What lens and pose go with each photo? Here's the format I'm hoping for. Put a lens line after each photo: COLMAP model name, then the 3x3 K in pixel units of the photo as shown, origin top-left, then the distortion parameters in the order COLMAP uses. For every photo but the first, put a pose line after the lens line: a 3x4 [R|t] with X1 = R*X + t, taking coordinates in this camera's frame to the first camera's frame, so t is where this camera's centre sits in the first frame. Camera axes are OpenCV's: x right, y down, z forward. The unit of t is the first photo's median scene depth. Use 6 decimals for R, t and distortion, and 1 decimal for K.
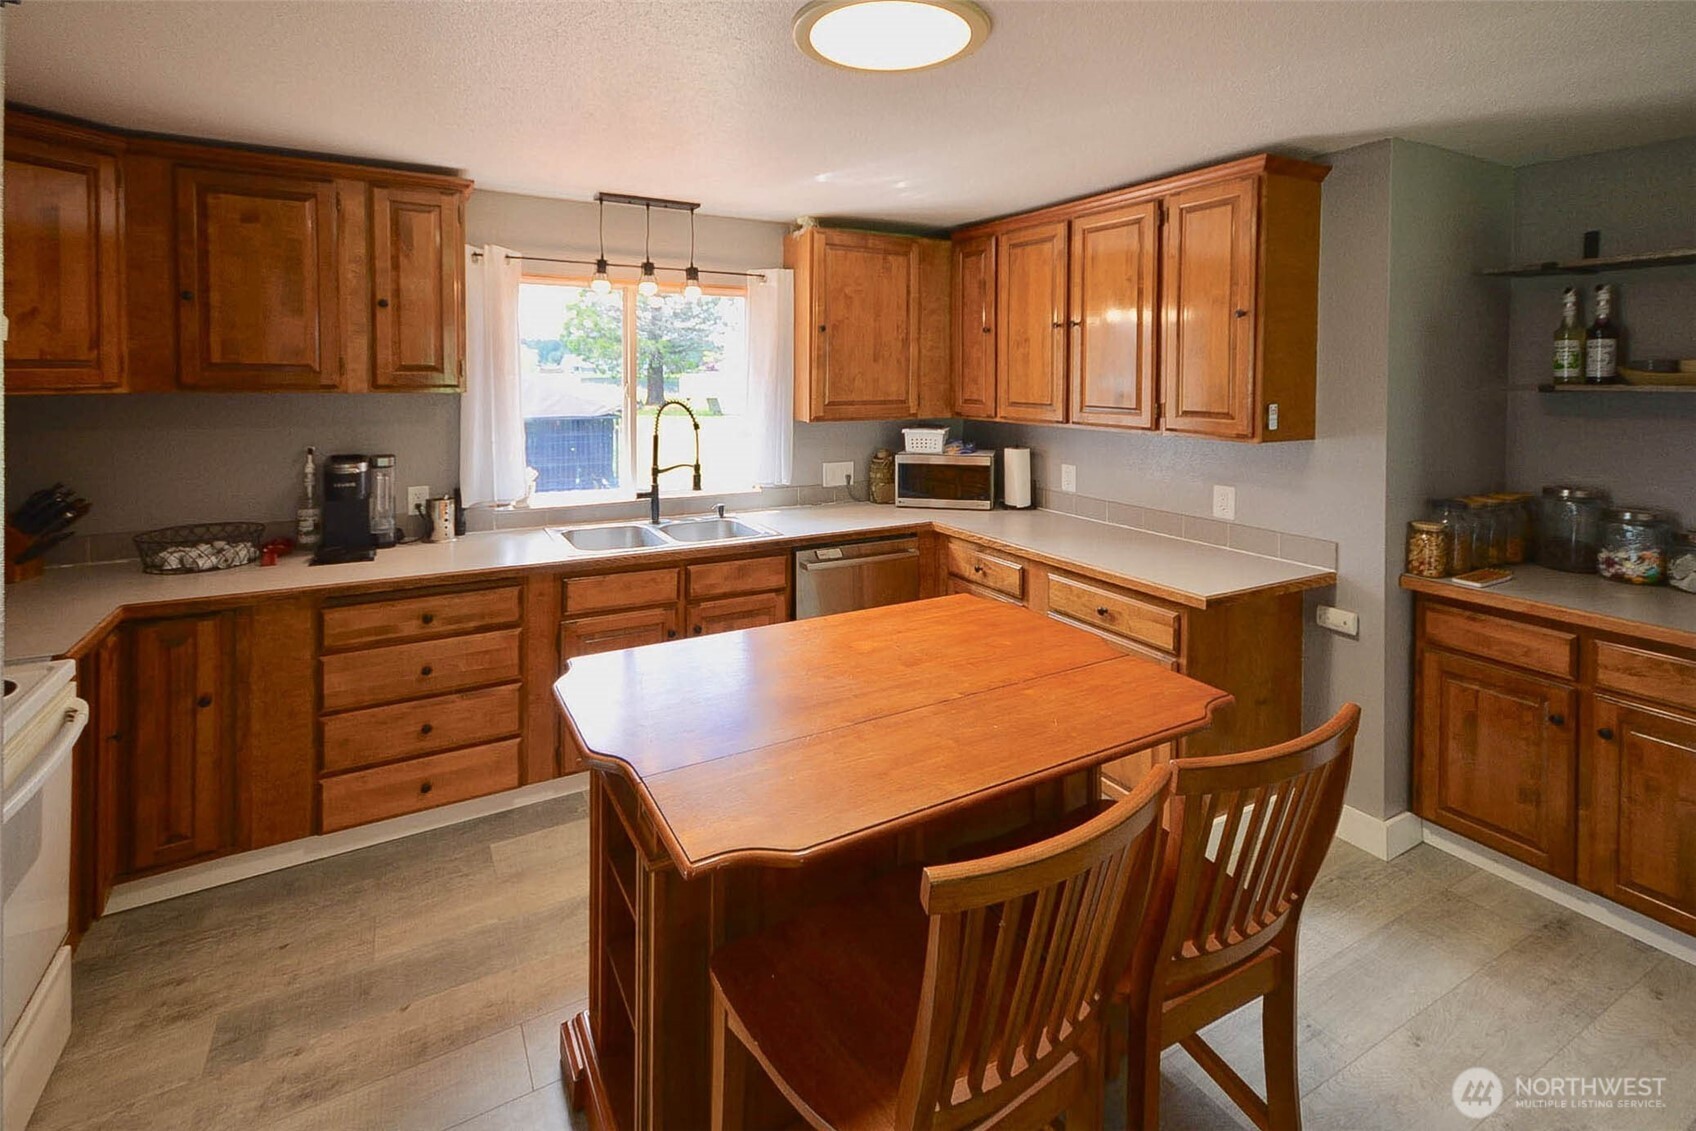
lens RADIAL K [[753.5, 0, 846.2], [0, 753.5, 382.3], [0, 0, 1]] dist [0.008979, -0.000125]
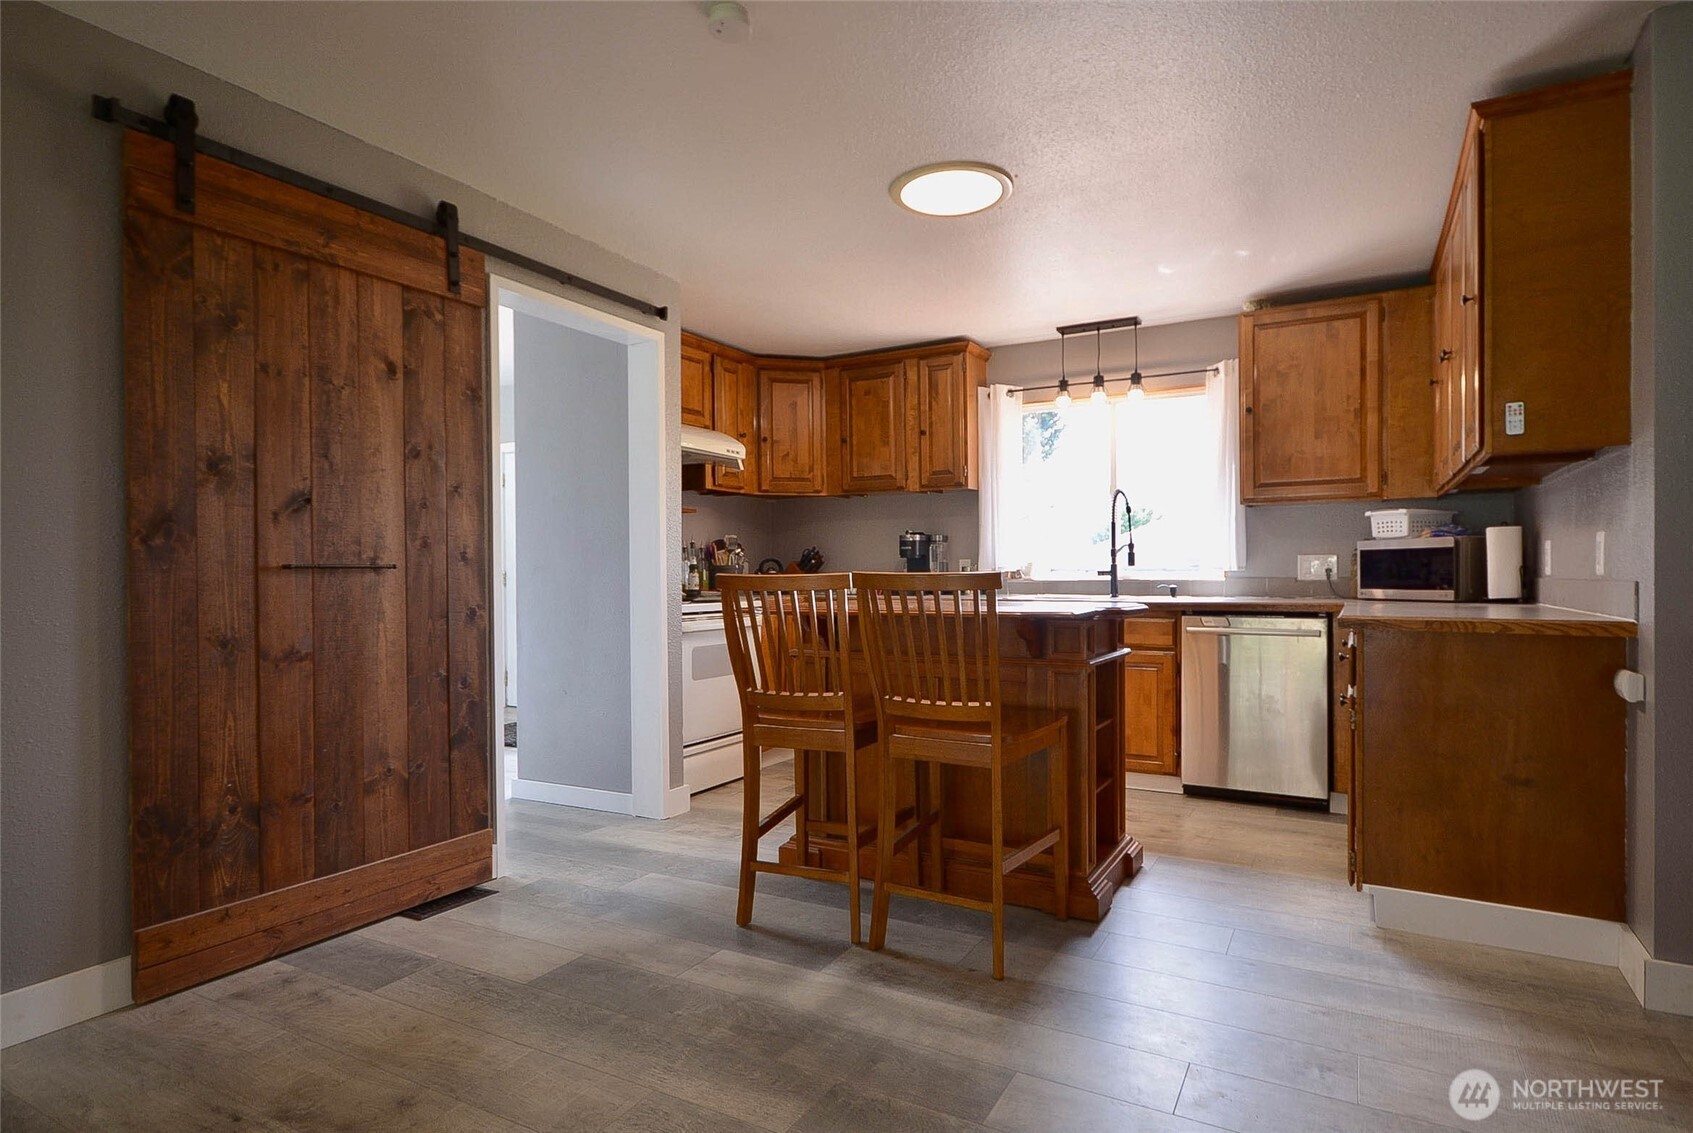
lens RADIAL K [[872.2, 0, 872.2], [0, 872.2, 564.0], [0, 0, 1]] dist [0.017564, 0.000757]
pose [[0.539710, -0.003427, -0.841844, 0.727916], [-0.003877, 0.999971, -0.006557, 0.153197], [0.841842, 0.006802, 0.539682, -0.054454]]
